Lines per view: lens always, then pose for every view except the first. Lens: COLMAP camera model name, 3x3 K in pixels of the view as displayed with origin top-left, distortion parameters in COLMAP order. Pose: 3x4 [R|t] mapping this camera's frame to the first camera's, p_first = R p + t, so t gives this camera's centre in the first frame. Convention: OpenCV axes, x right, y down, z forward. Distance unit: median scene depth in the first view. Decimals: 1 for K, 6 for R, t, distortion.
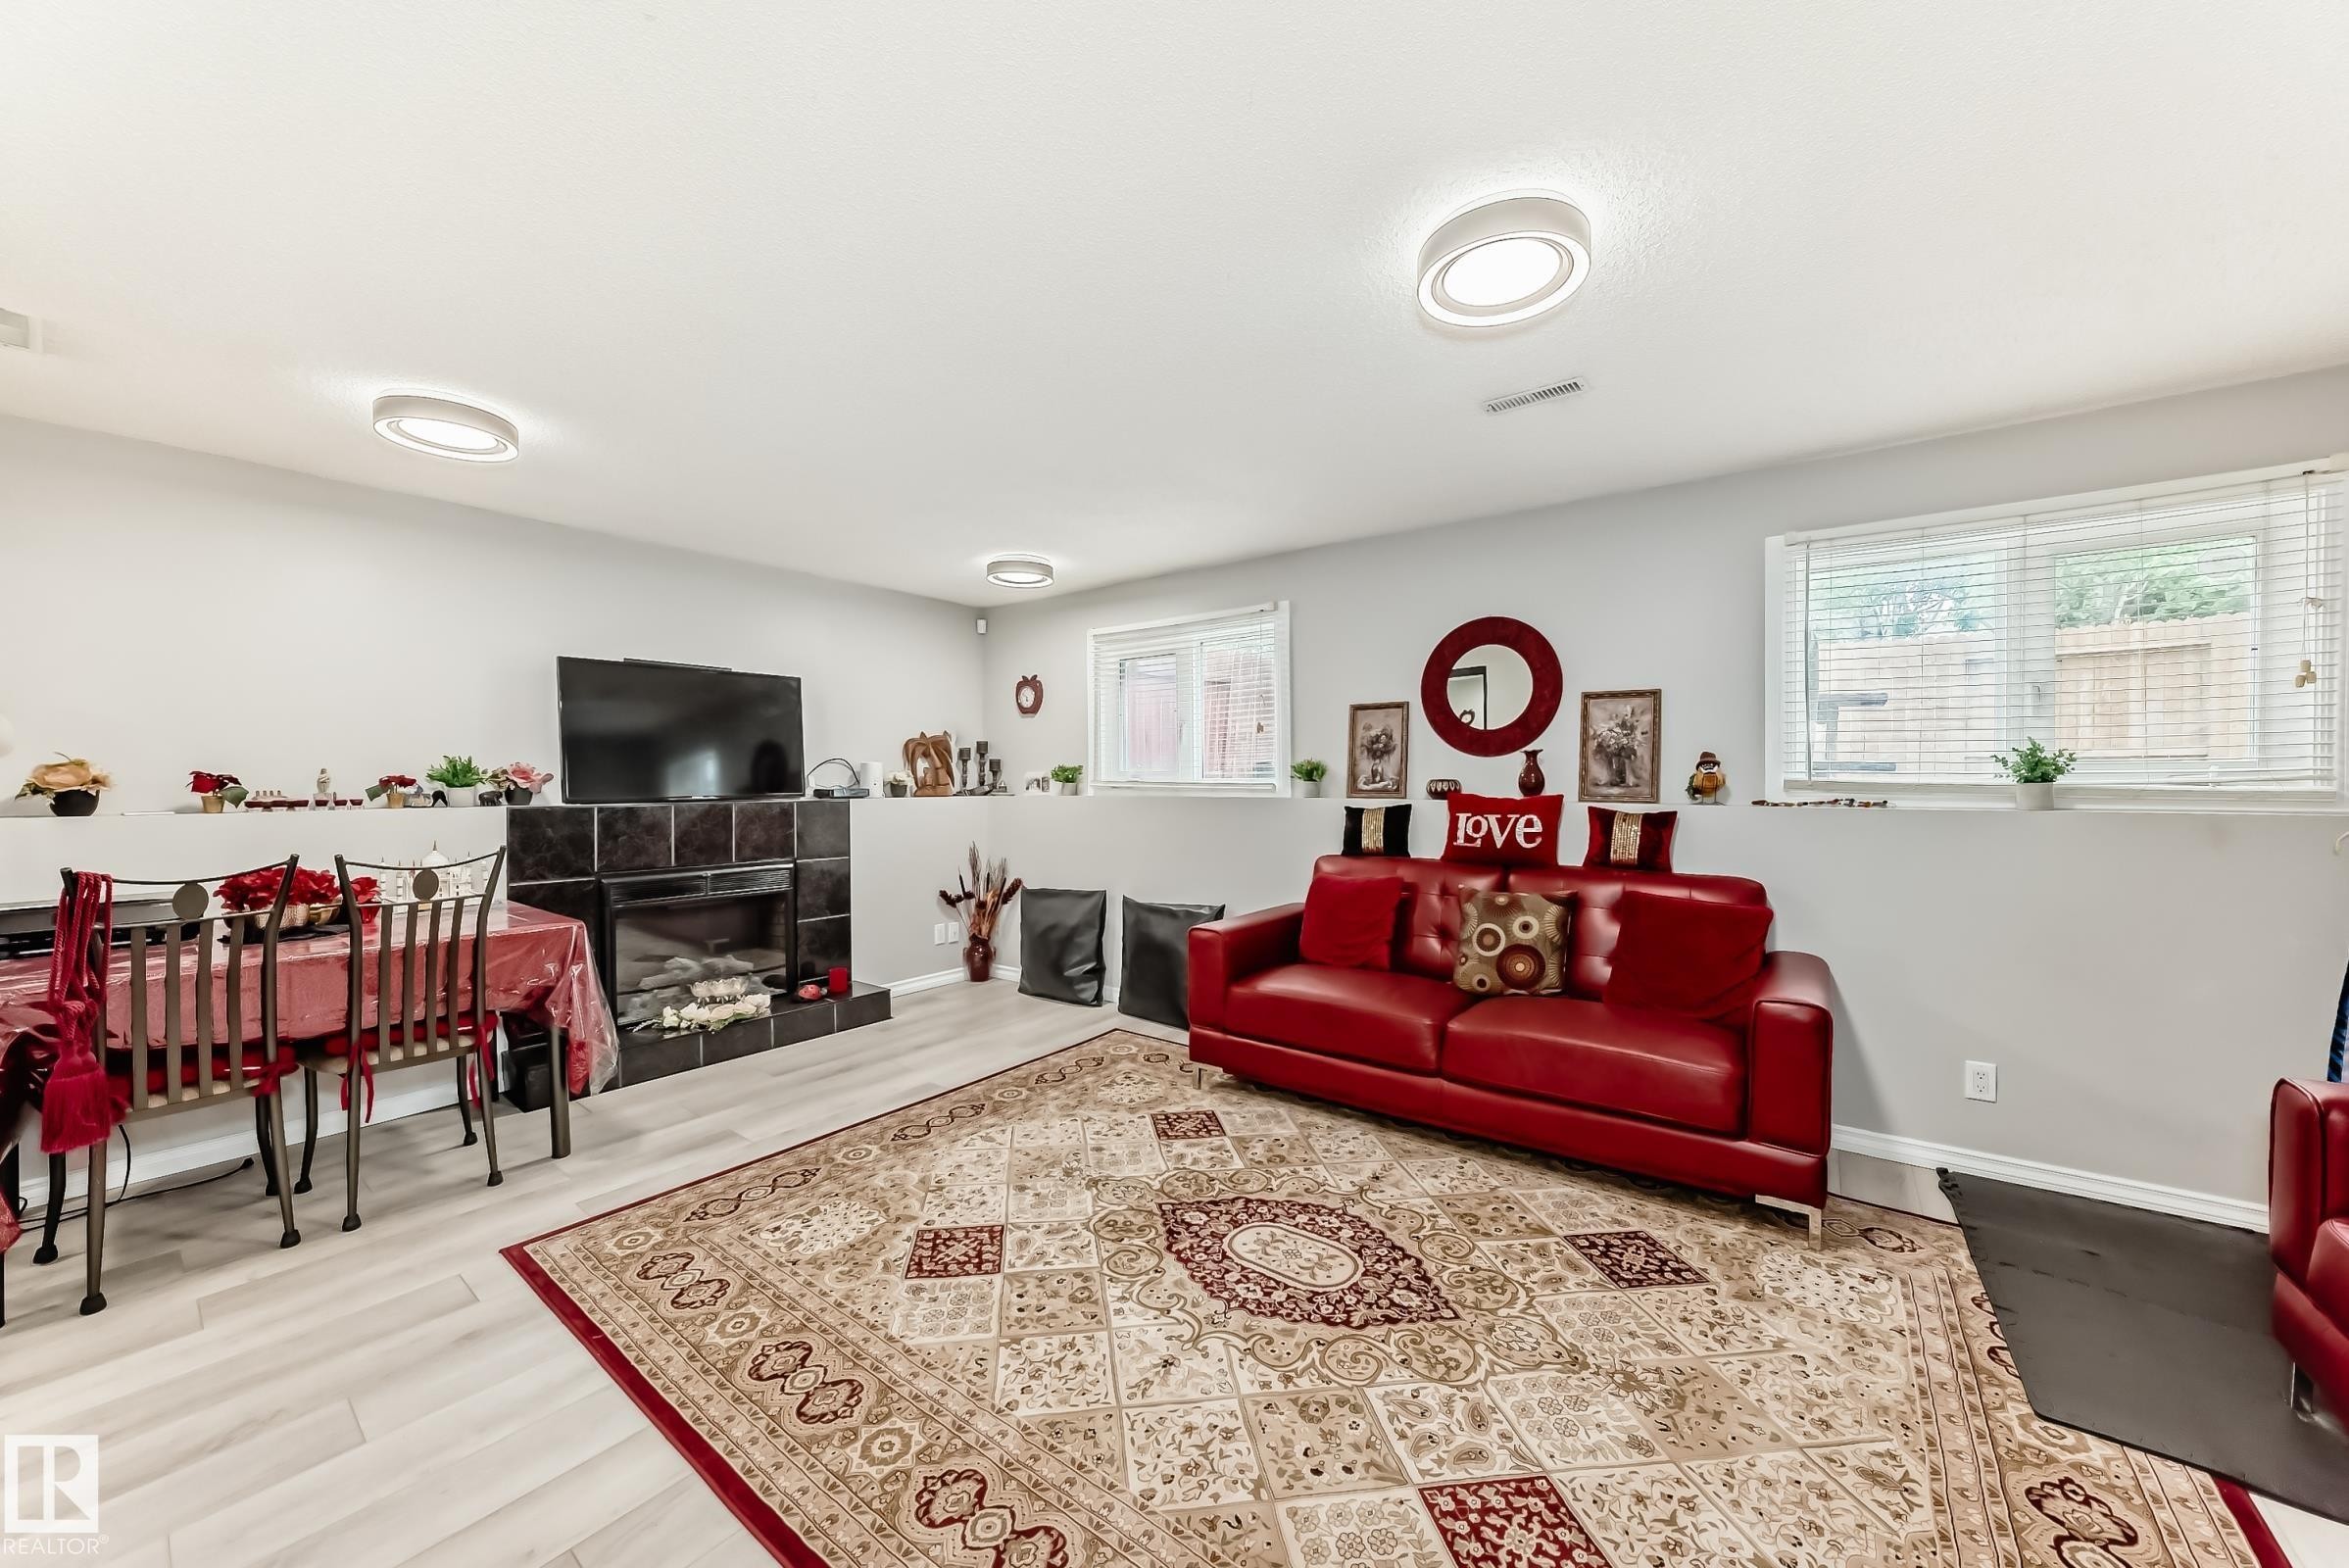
lens RADIAL K [[837.7, 0, 1171.4], [0, 837.7, 773.7], [0, 0, 1]] dist [-0.017783, 0.004521]
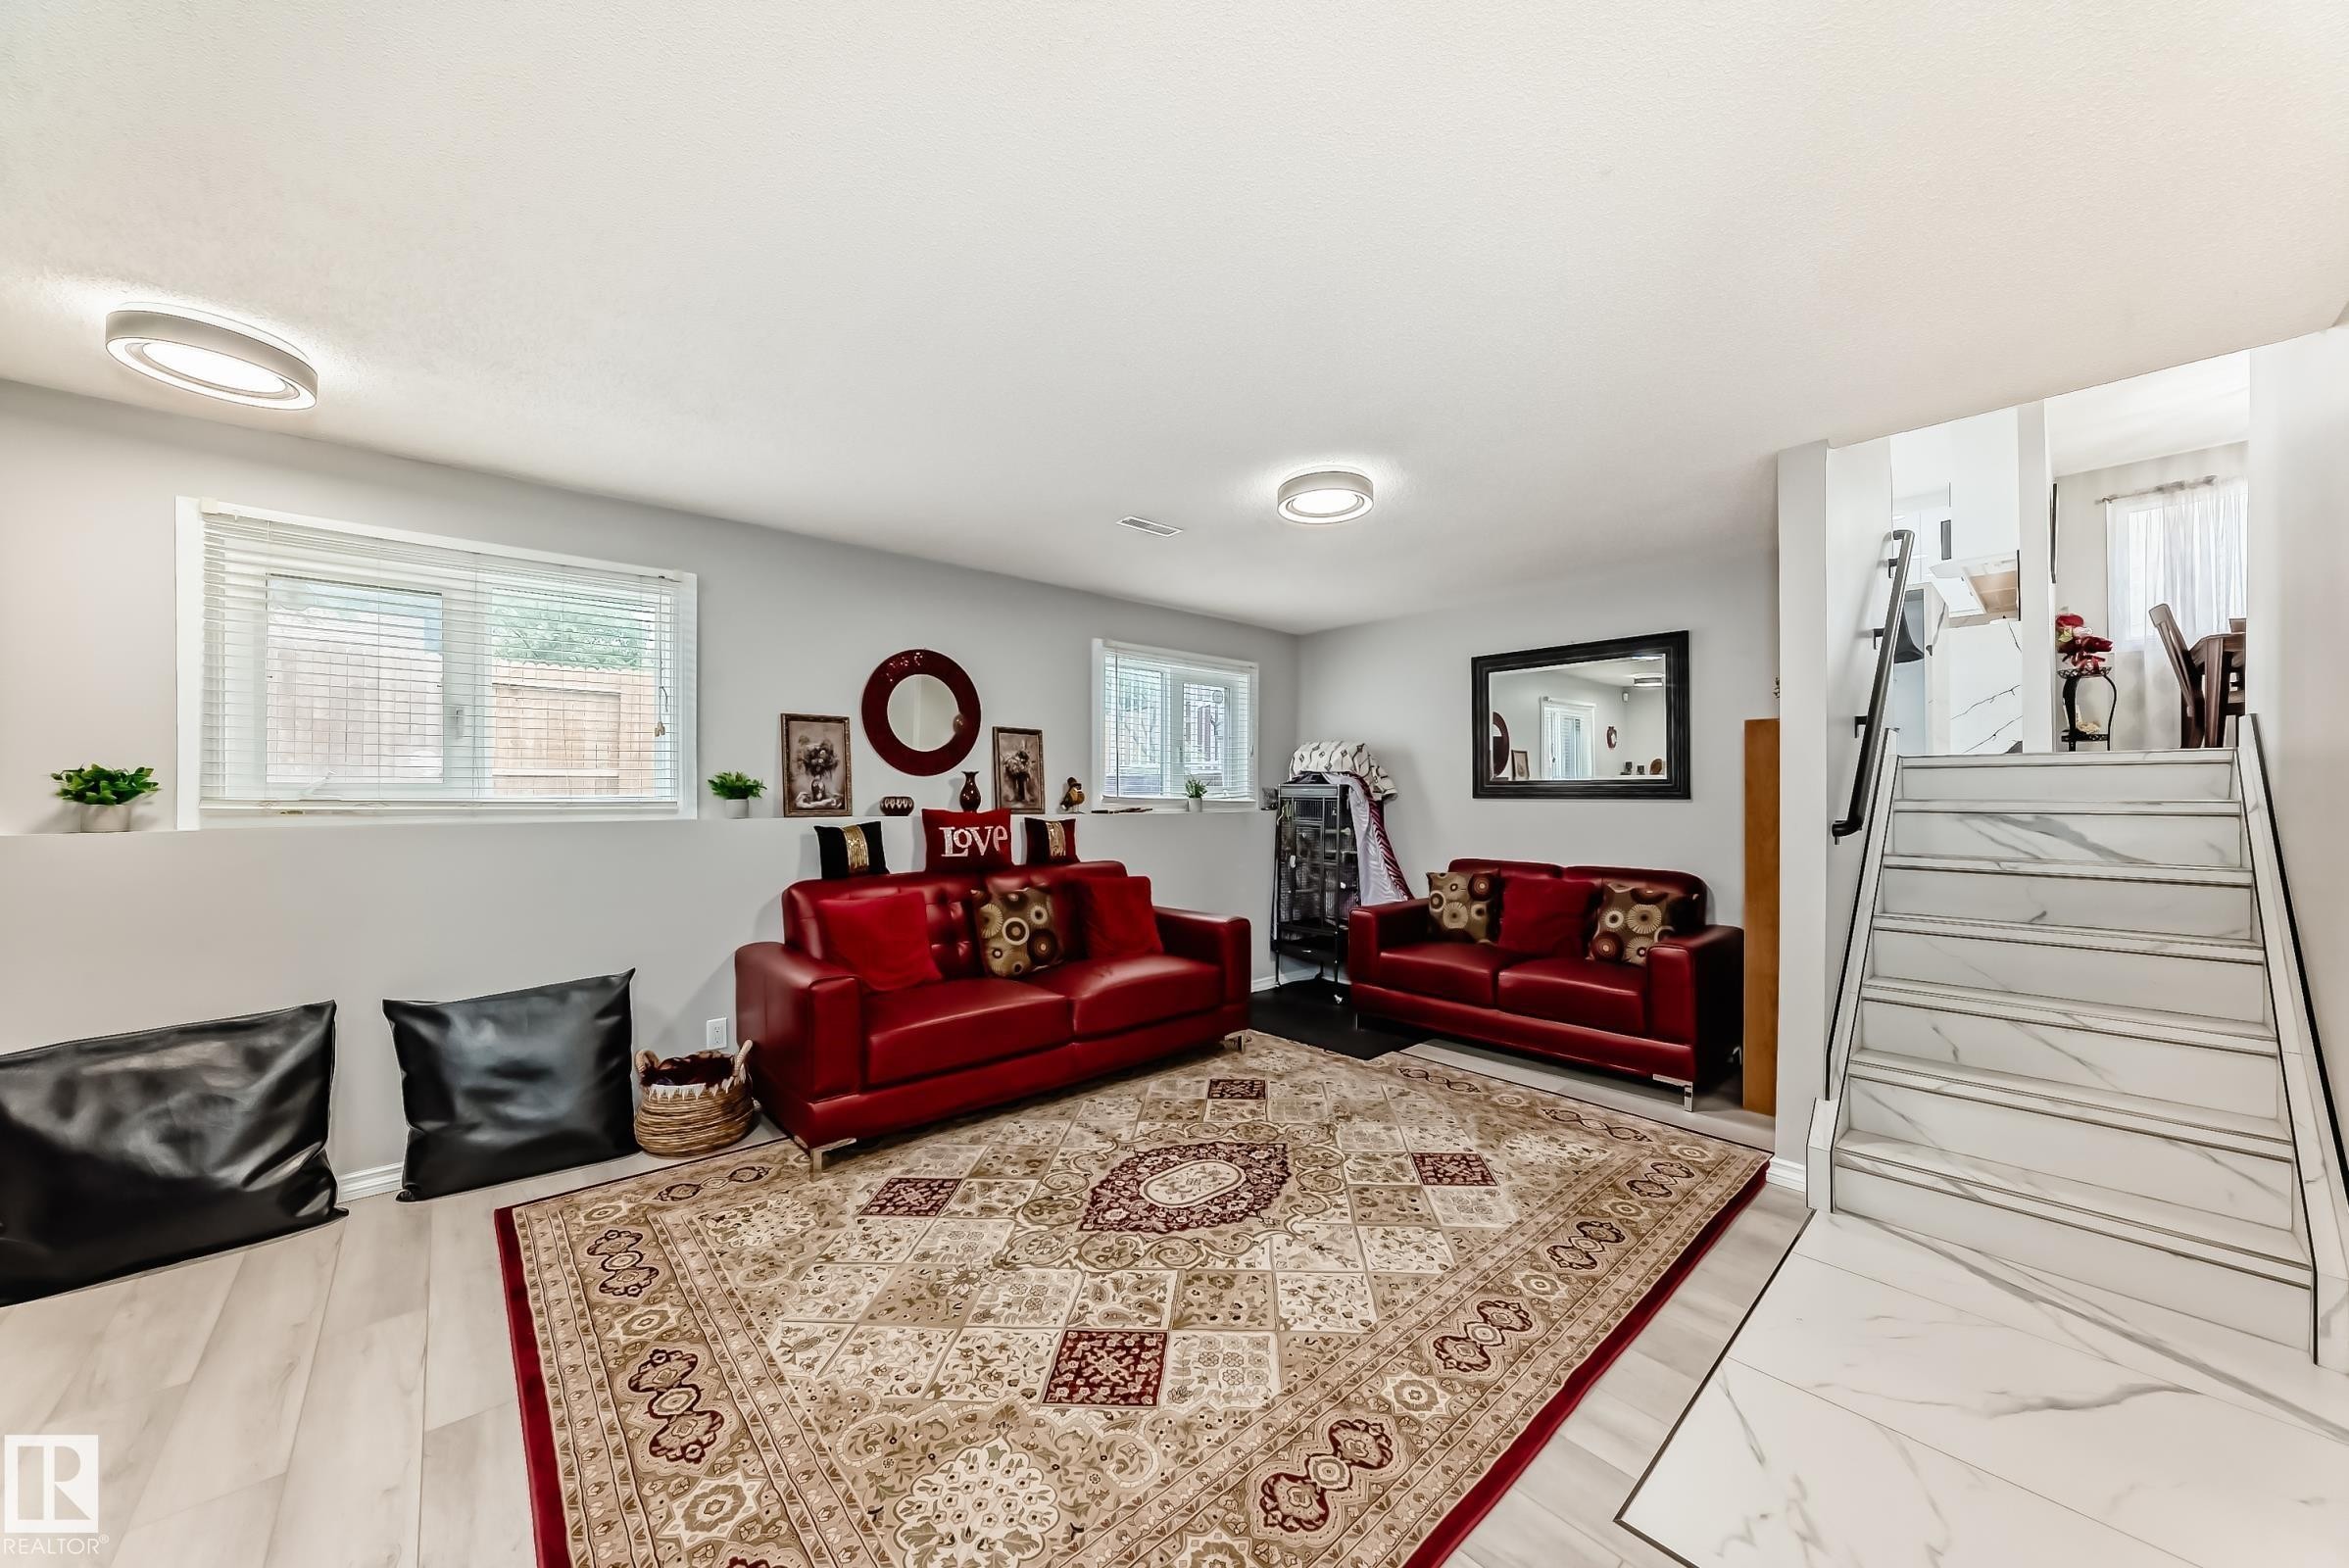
lens RADIAL K [[837.7, 0, 1169.9], [0, 837.7, 793.5], [0, 0, 1]] dist [-0.017783, 0.004521]
pose [[0.200946, -0.001837, 0.979601, -0.948509], [-0.010160, 0.999941, 0.003959, -0.007232], [-0.979550, -0.010748, 0.200915, 0.692067]]
